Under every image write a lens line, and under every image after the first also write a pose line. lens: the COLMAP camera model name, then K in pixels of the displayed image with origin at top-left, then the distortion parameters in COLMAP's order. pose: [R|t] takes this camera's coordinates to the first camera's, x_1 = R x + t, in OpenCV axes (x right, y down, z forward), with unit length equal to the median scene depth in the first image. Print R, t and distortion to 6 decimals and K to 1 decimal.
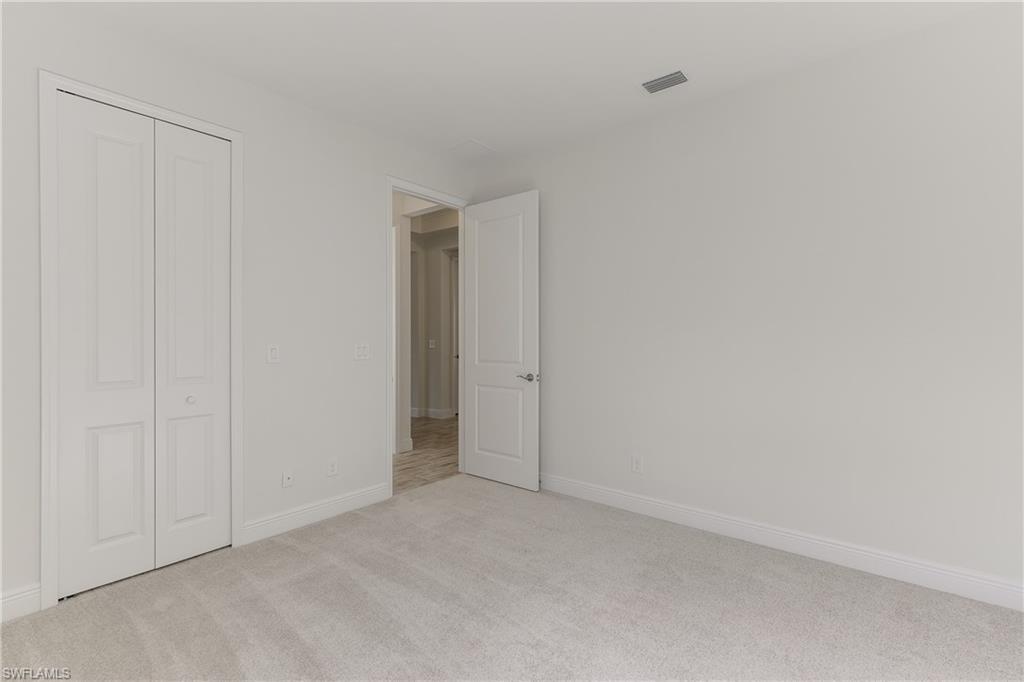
lens RADIAL K [[459.8, 0, 518.8], [0, 459.8, 339.0], [0, 0, 1]] dist [0.002512, -0.000527]
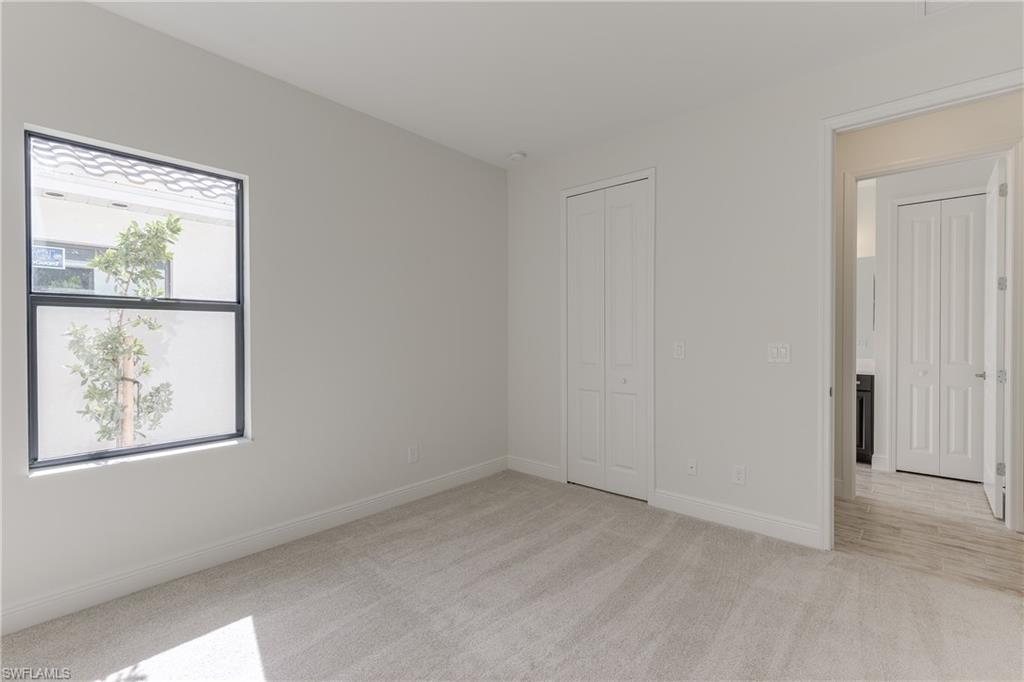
lens RADIAL K [[459.8, 0, 518.8], [0, 459.8, 339.0], [0, 0, 1]] dist [0.002512, -0.000527]
pose [[-0.038872, 0.010278, -0.999191, 0.598577], [0.000169, 0.999947, 0.010279, -0.006935], [0.999244, 0.000230, -0.038871, 0.660007]]
